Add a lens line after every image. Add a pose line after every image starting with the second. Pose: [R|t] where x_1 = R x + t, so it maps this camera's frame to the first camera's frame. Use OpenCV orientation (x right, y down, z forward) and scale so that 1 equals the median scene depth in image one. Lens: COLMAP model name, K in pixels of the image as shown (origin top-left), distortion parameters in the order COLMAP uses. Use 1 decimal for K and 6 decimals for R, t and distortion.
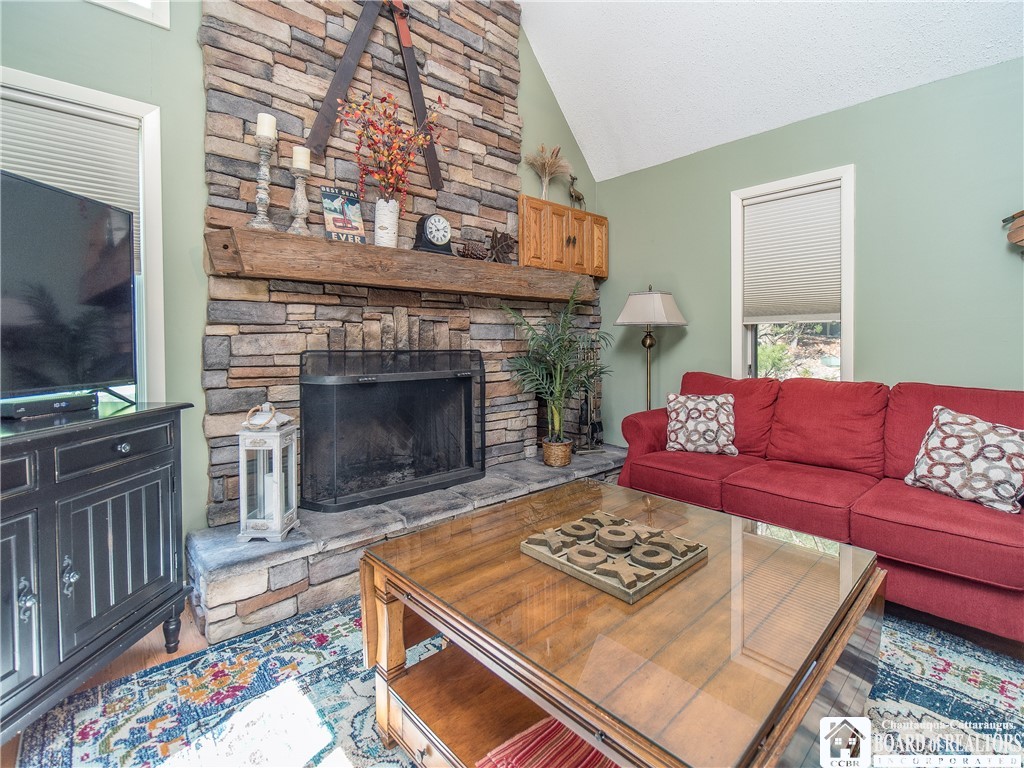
lens RADIAL K [[479.8, 0, 511.1], [0, 479.8, 351.4], [0, 0, 1]] dist [-0.009350, -0.000492]
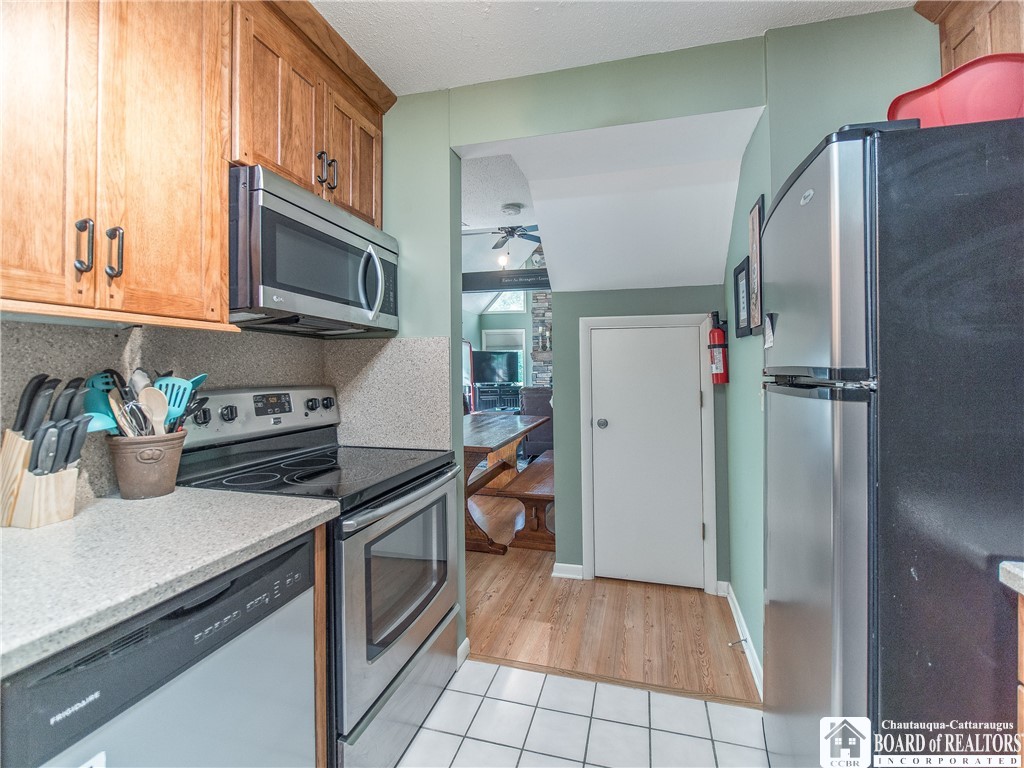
lens RADIAL K [[469.8, 0, 513.8], [0, 469.8, 361.4], [0, 0, 1]] dist [-0.000021, -0.000561]
pose [[0.526785, -0.017806, -0.849812, 2.628011], [-0.008707, 0.999615, -0.026342, -0.020986], [0.849954, 0.021276, 0.526427, -1.328051]]
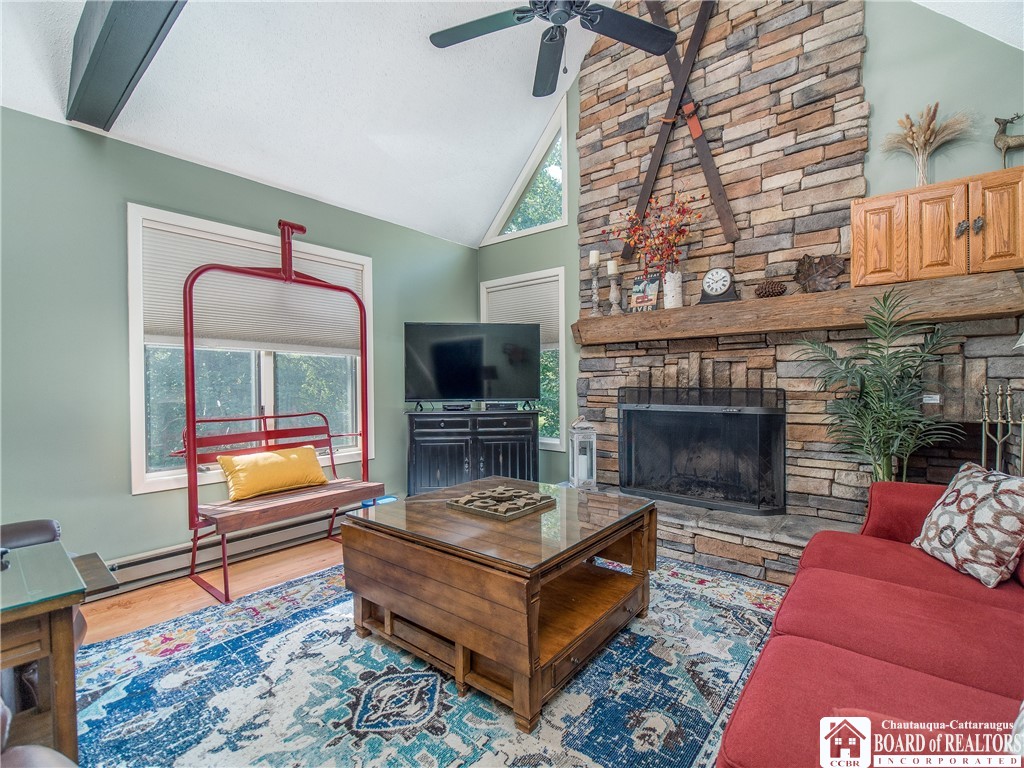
lens RADIAL K [[464.0, 0, 512.0], [0, 464.0, 384.0], [0, 0, 1]] dist [-0.001253, -0.008084]
pose [[0.141763, 0.001619, -0.989899, 0.887958], [-0.012885, 0.999917, -0.000210, -0.005471], [0.989817, 0.012785, 0.141772, 0.378372]]
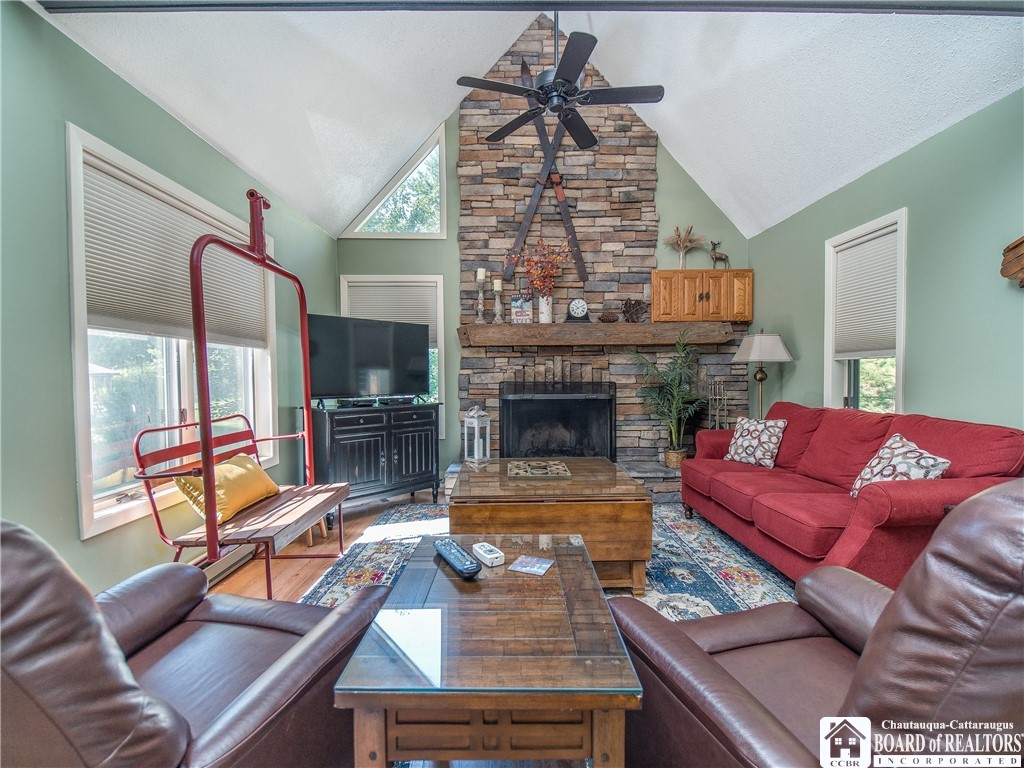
lens RADIAL K [[464.0, 0, 512.0], [0, 464.0, 384.0], [0, 0, 1]] dist [-0.001253, -0.008084]
pose [[0.750272, 0.010143, -0.661052, 0.743116], [-0.008109, 0.999948, 0.006140, -0.003040], [0.661080, 0.000754, 0.750315, -0.341573]]
